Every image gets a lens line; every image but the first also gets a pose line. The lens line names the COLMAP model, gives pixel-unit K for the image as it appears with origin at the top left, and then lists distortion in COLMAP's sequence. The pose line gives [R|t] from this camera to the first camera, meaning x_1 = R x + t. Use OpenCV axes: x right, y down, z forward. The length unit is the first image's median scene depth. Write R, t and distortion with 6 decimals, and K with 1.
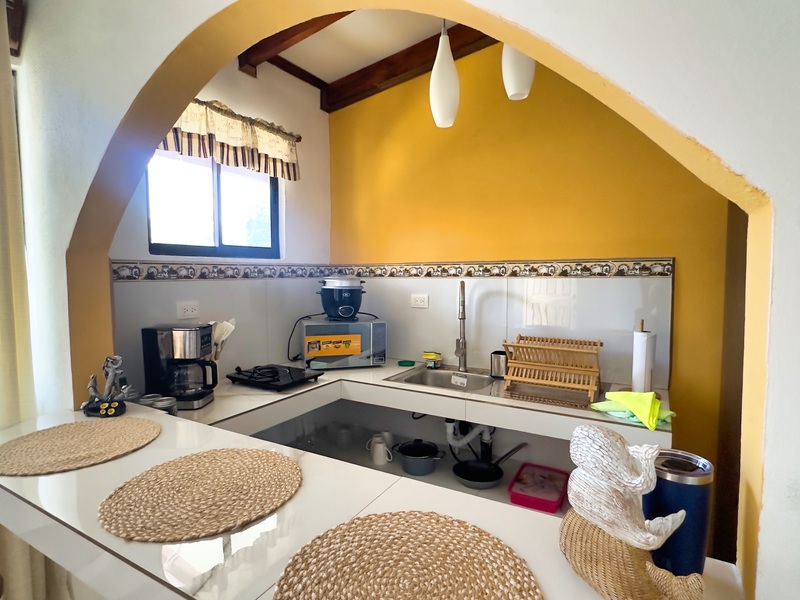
lens RADIAL K [[430.5, 0, 400.9], [0, 430.5, 299.9], [0, 0, 1]] dist [-0.001427, -0.000591]
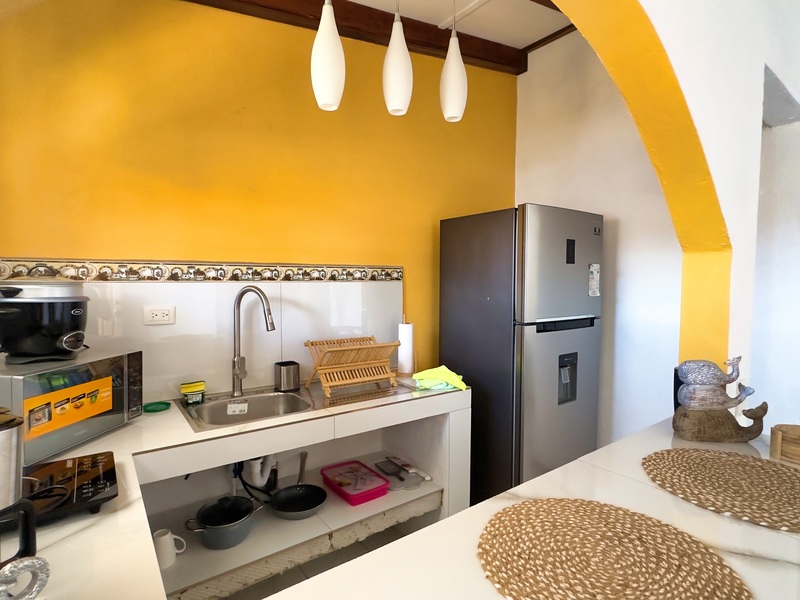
lens RADIAL K [[430.5, 0, 400.9], [0, 430.5, 299.9], [0, 0, 1]] dist [-0.001427, -0.000591]
pose [[0.393514, -0.038531, 0.918511, -0.492515], [0.046733, 0.998668, 0.021872, -0.020742], [-0.918130, 0.034318, 0.394791, 0.395451]]
